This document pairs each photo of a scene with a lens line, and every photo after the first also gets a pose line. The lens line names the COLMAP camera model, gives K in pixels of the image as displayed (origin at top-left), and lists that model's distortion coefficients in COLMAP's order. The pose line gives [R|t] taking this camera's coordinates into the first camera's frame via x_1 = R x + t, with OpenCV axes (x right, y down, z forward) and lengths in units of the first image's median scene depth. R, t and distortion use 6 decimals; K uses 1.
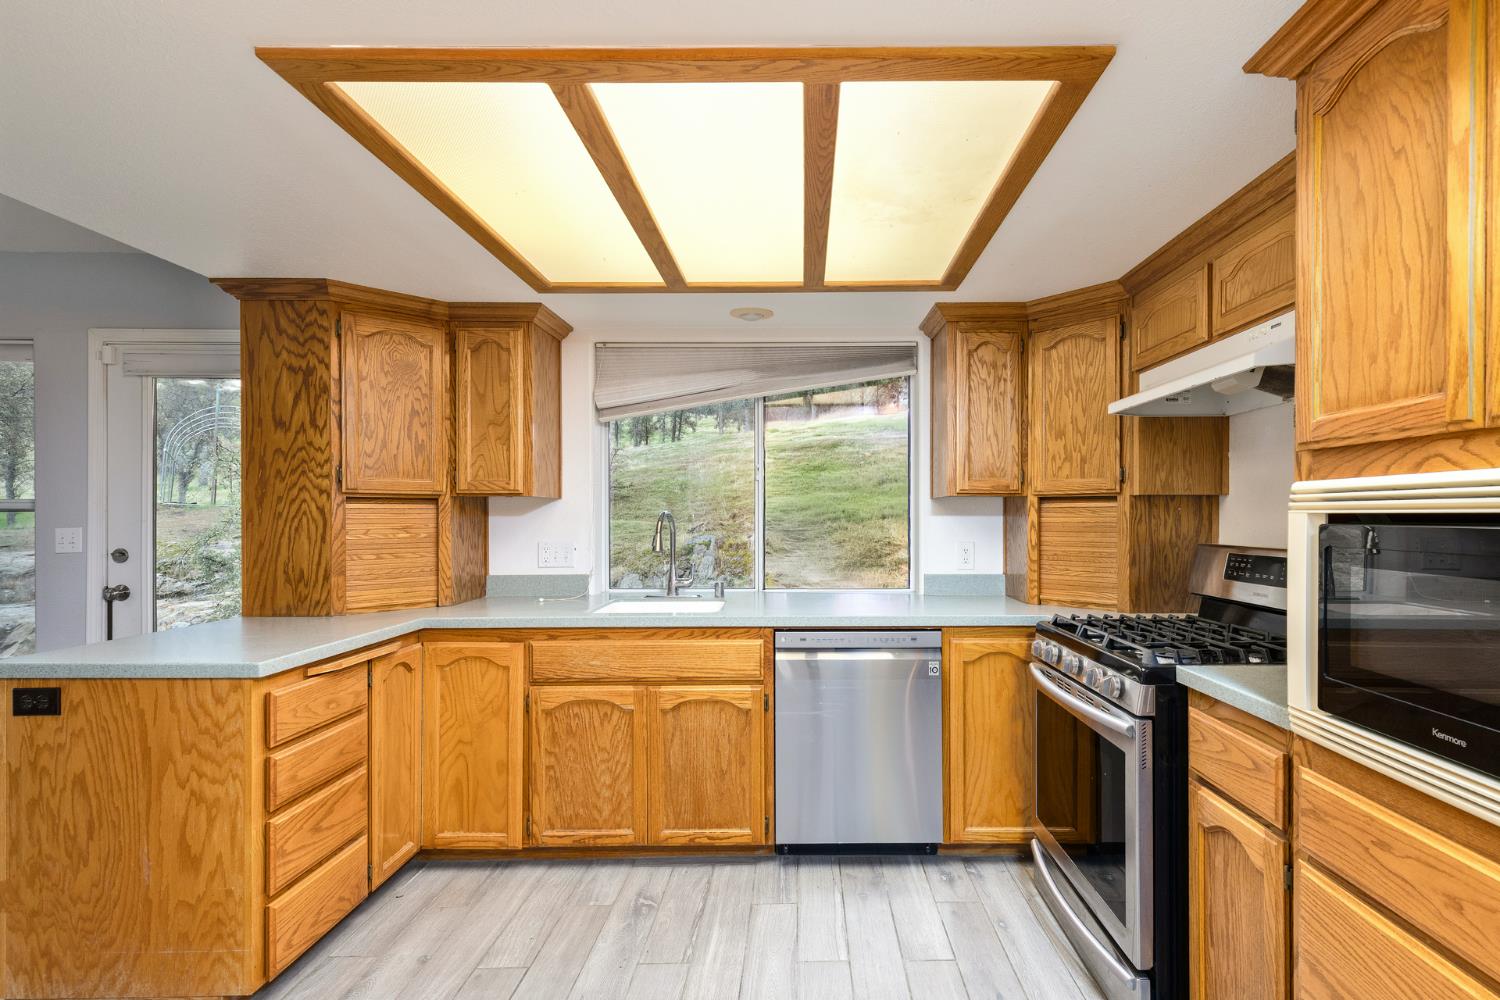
lens RADIAL K [[694.2, 0, 811.6], [0, 694.2, 515.2], [0, 0, 1]] dist [0.001942, -0.000123]
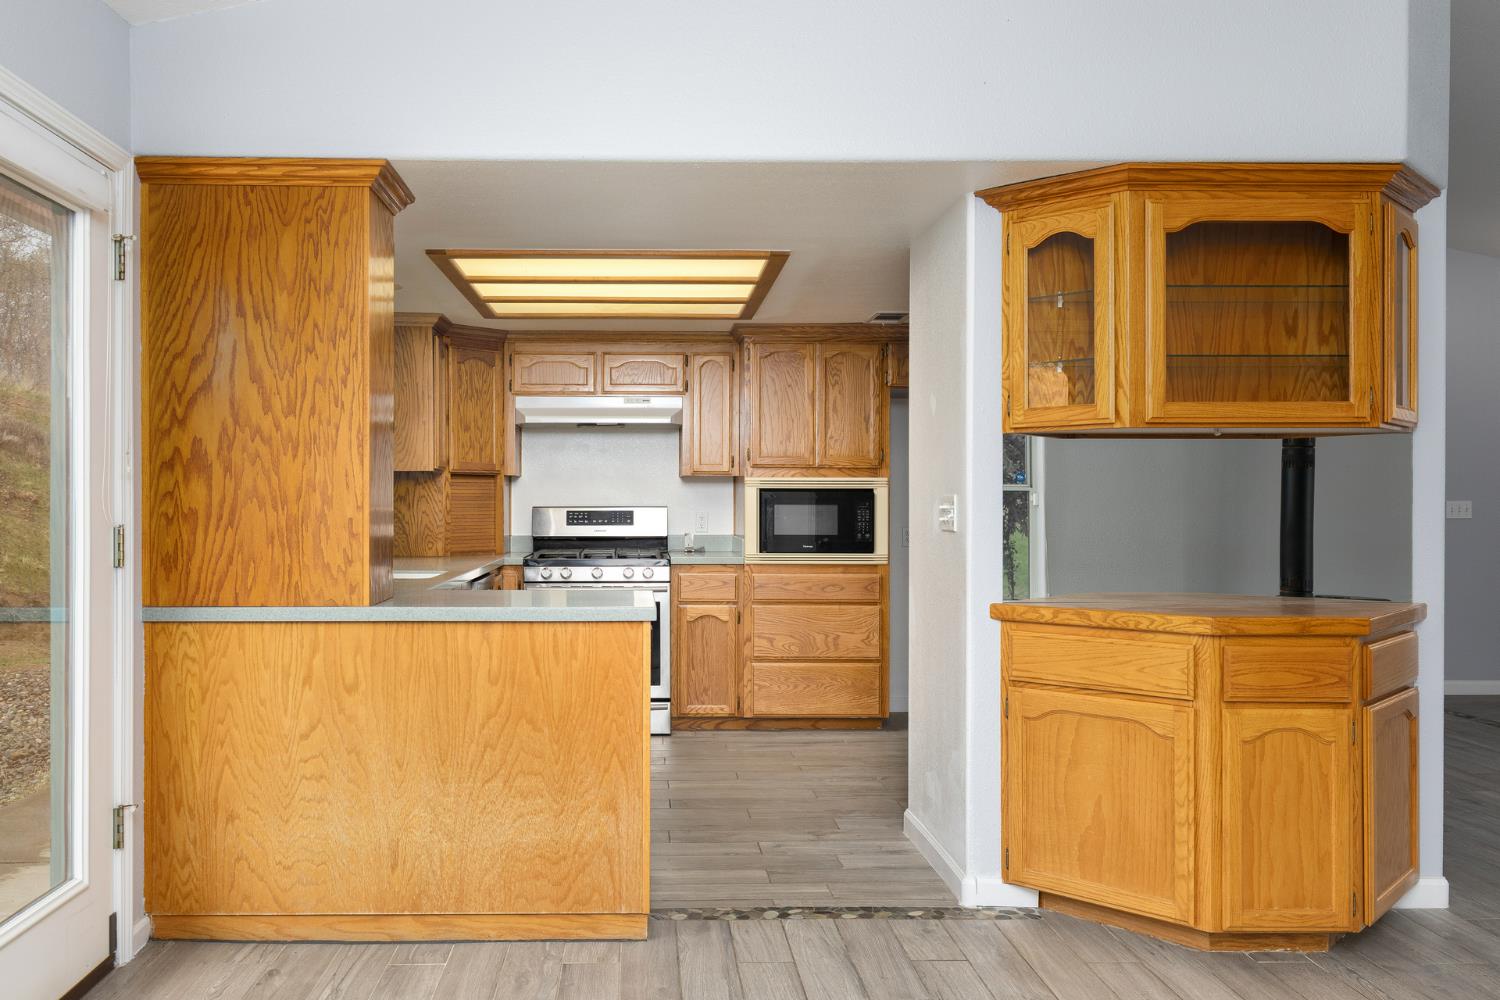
lens RADIAL K [[1168.0, 0, 654.3], [0, 1168.0, 501.7], [0, 0, 1]] dist [0.005509, 0.003059]
pose [[0.002911, 0.002371, 0.999993, -2.075942], [-0.003058, 0.999993, -0.002362, 0.033523], [-0.999991, -0.003052, 0.002918, 0.681955]]
